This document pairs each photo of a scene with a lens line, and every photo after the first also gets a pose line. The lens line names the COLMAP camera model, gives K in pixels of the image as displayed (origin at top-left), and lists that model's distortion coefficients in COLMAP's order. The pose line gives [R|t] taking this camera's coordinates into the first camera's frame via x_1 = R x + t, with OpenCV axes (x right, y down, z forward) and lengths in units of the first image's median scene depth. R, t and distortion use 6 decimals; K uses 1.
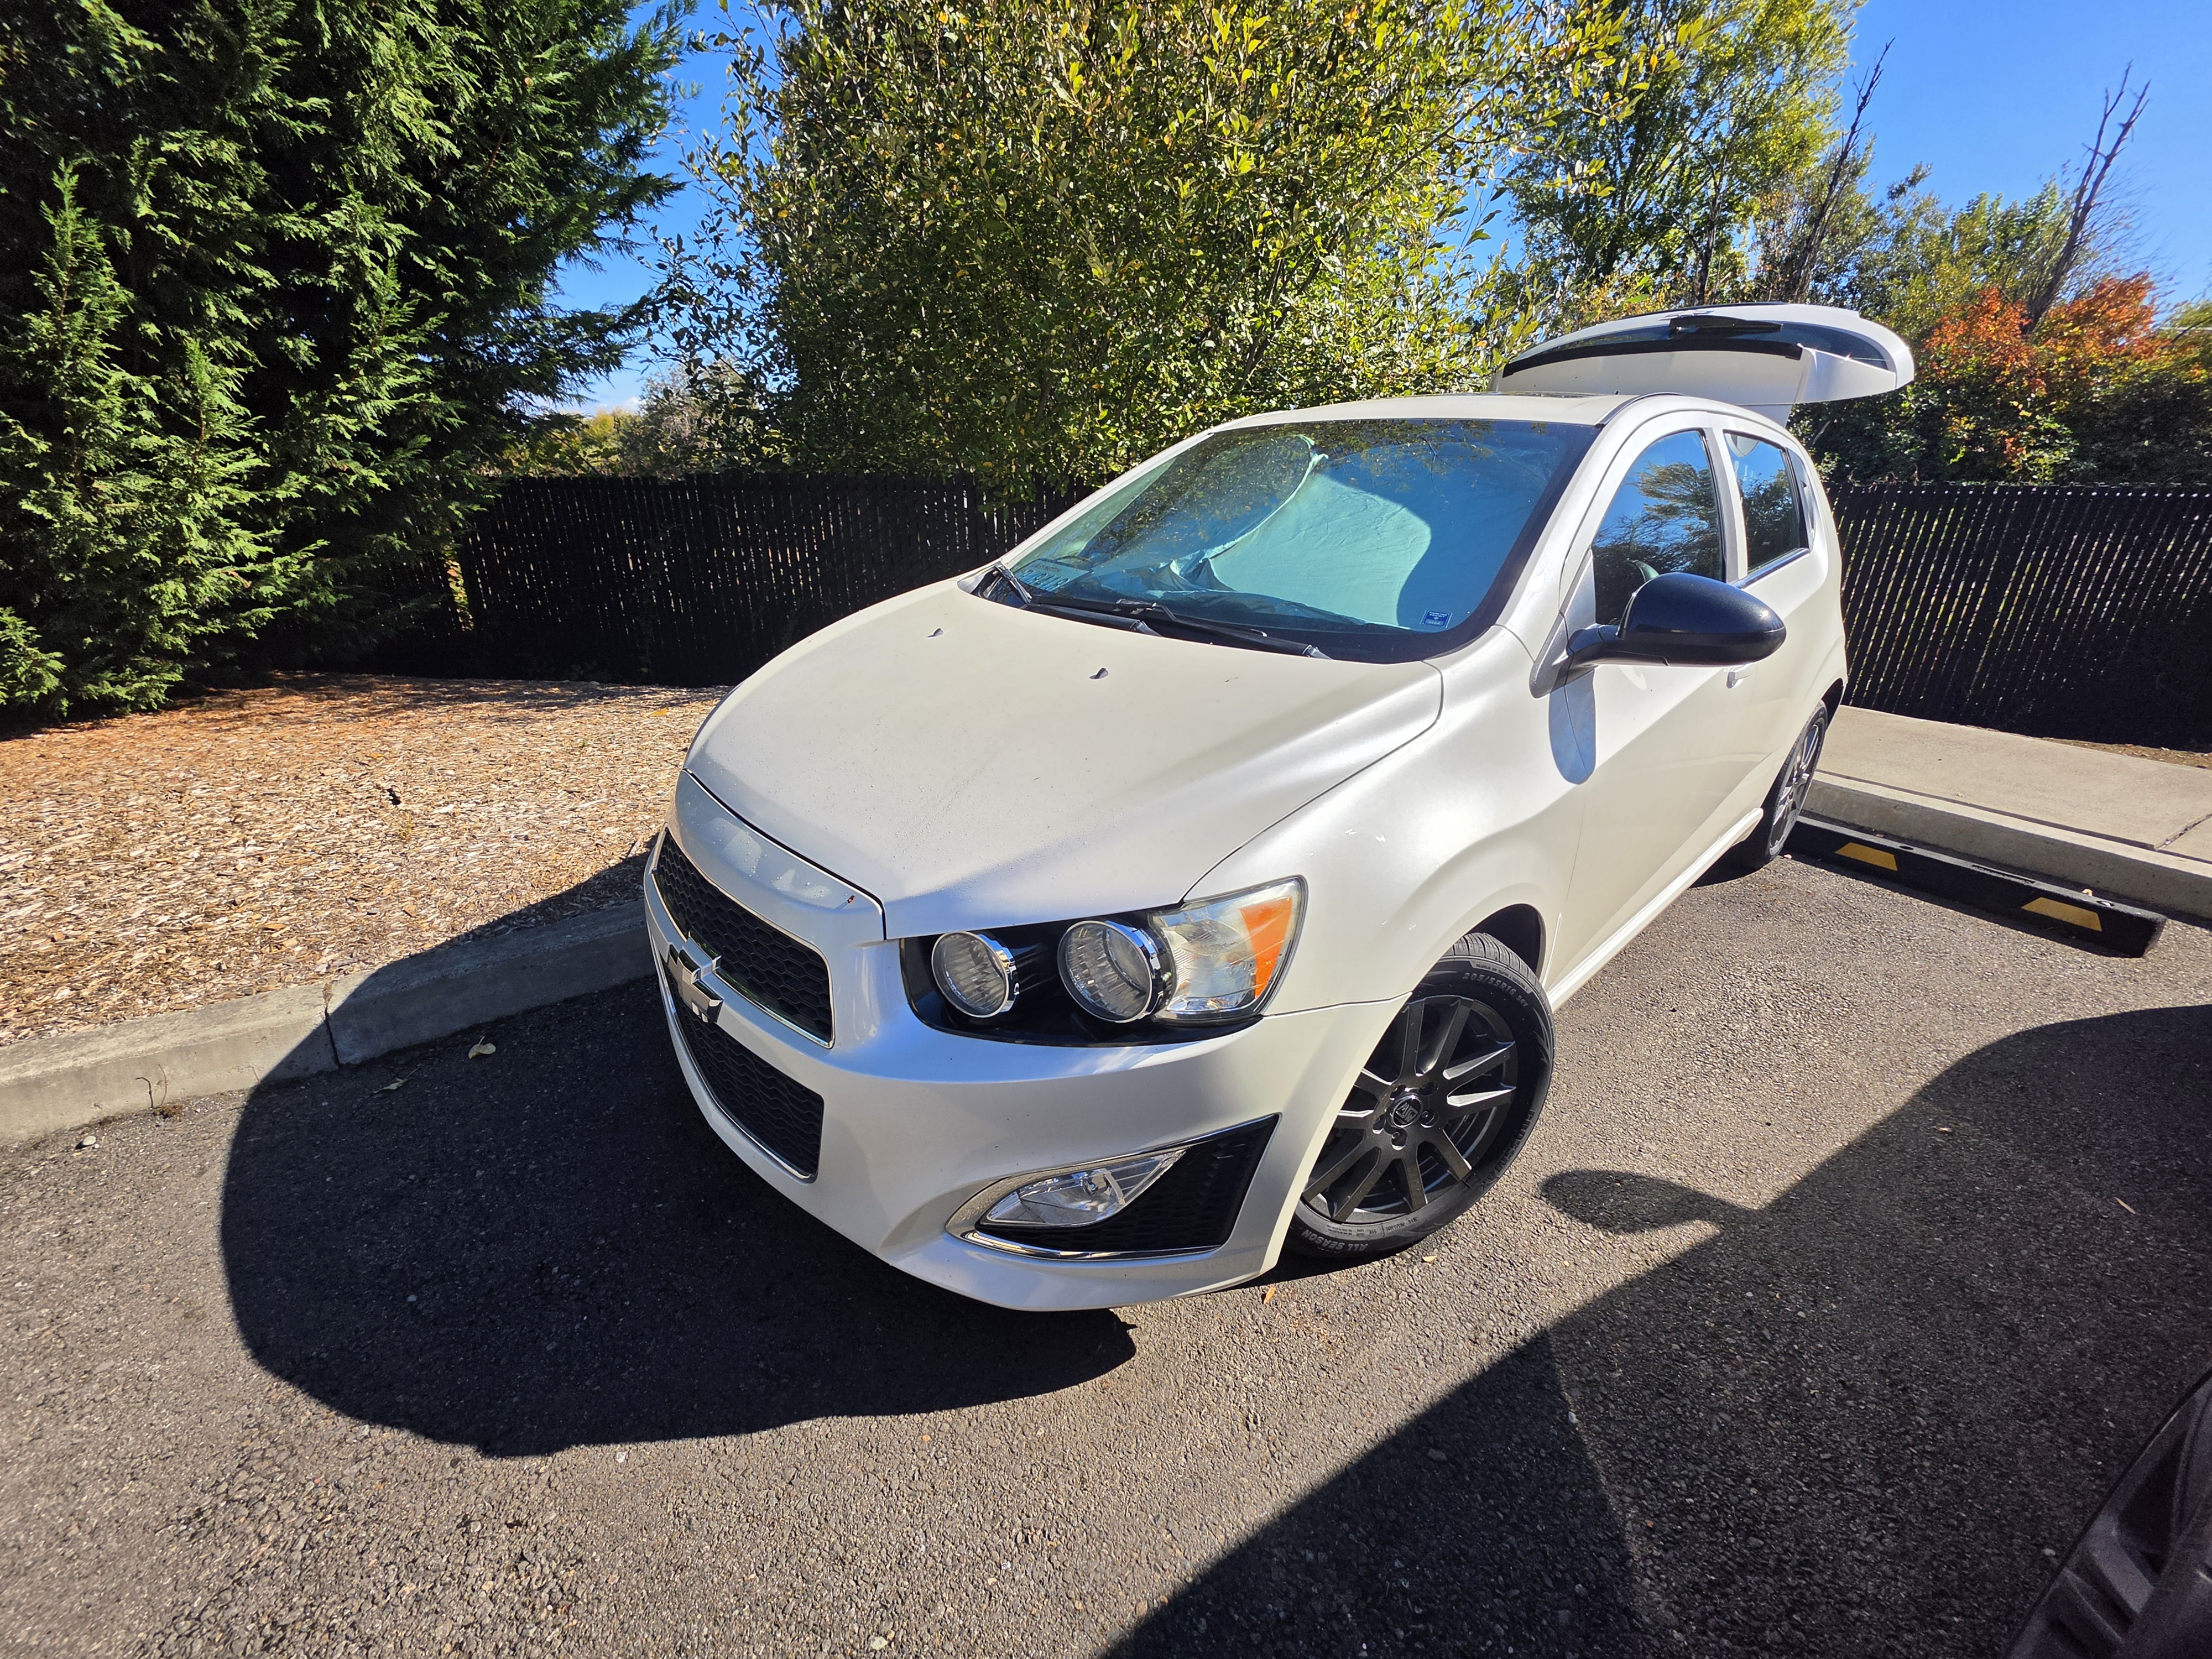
lens RADIAL K [[886.7, 0, 1097.1], [0, 886.7, 835.0], [0, 0, 1]] dist [-0.002783, 0.000623]
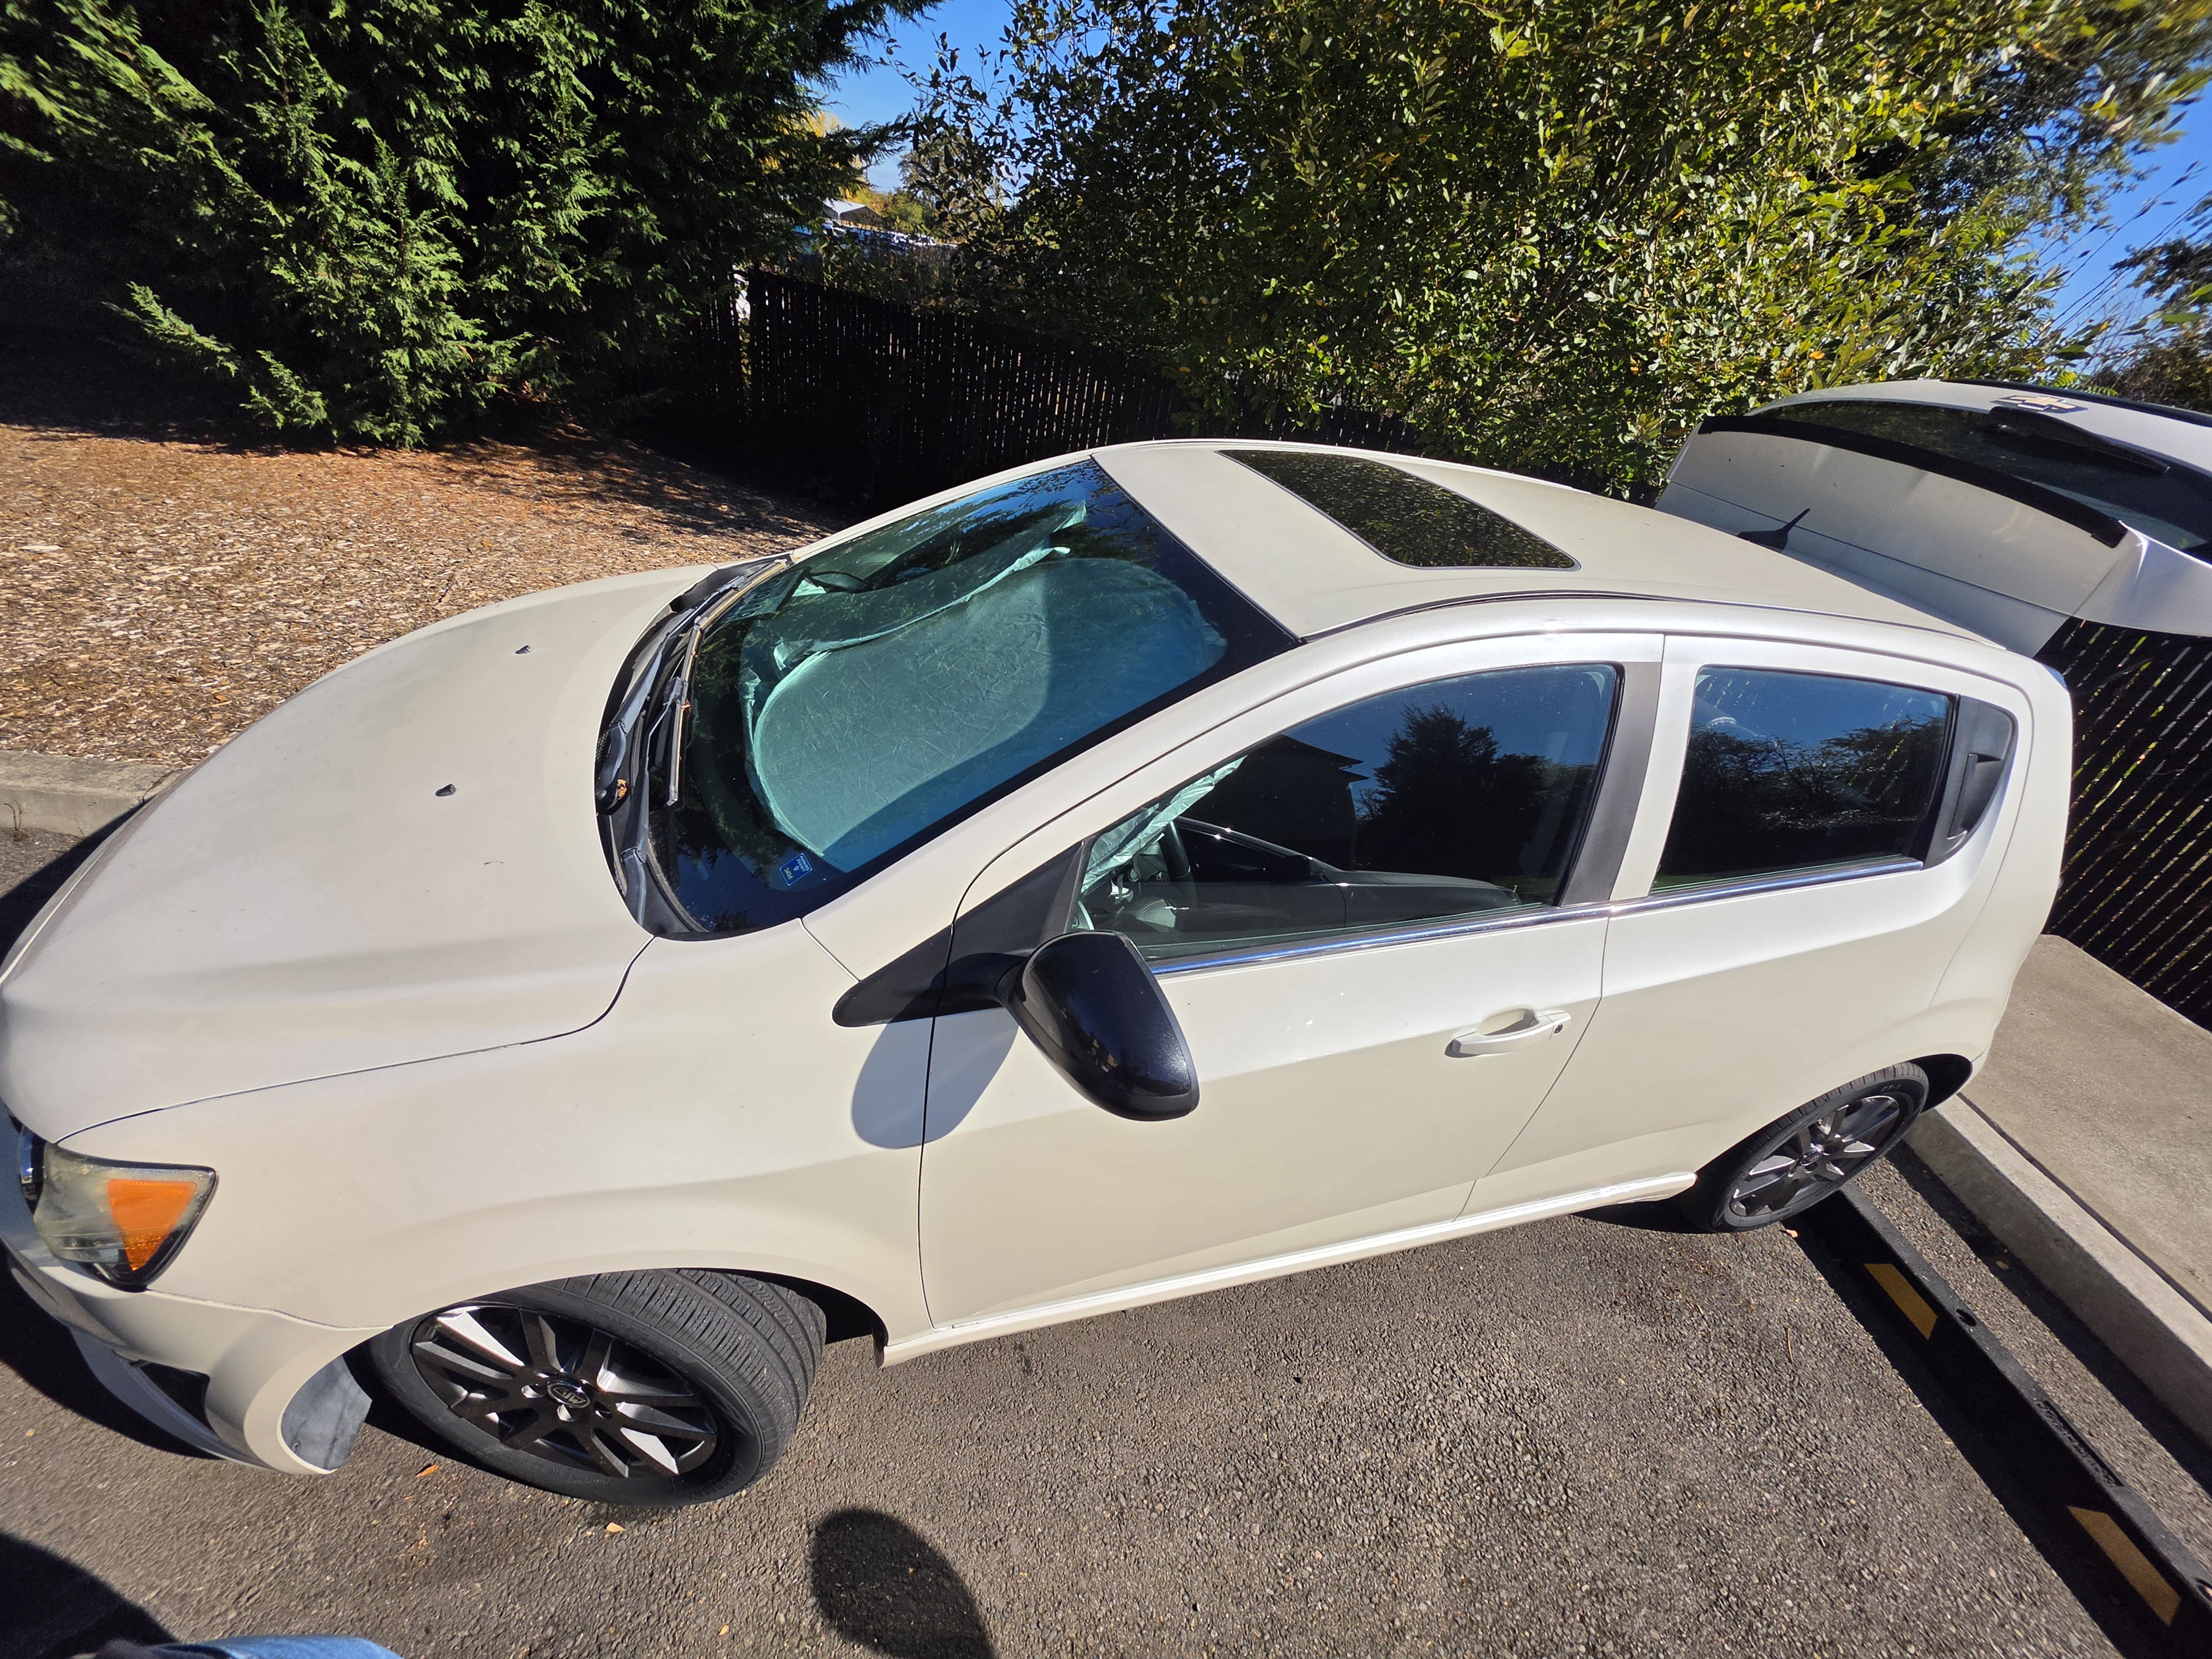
lens RADIAL K [[886.7, 0, 1105.9], [0, 886.7, 832.6], [0, 0, 1]] dist [-0.002783, 0.000623]
pose [[0.886890, 0.359168, -0.290560, 0.356559], [-0.312324, 0.929586, 0.195762, -0.217444], [0.340413, -0.082870, 0.936617, 0.171940]]
